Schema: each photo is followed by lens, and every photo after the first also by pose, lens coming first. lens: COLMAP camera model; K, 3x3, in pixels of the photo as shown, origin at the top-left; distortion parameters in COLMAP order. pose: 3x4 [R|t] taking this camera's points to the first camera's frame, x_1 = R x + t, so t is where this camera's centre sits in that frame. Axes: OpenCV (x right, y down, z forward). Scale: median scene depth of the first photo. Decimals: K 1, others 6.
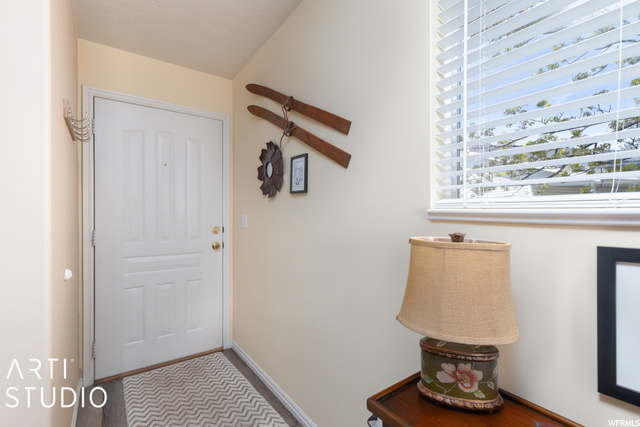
lens RADIAL K [[293.3, 0, 321.0], [0, 293.3, 213.1], [0, 0, 1]] dist [0.000145, 0.000008]
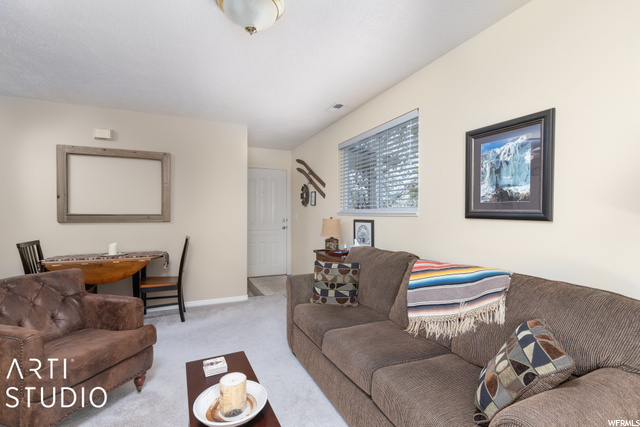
lens RADIAL K [[293.3, 0, 319.1], [0, 293.3, 214.8], [0, 0, 1]] dist [0.000145, 0.000008]
pose [[0.978637, -0.003773, -0.205562, 0.460936], [0.005126, 0.999969, 0.006051, 0.004590], [0.205532, -0.006976, 0.978625, -1.430658]]
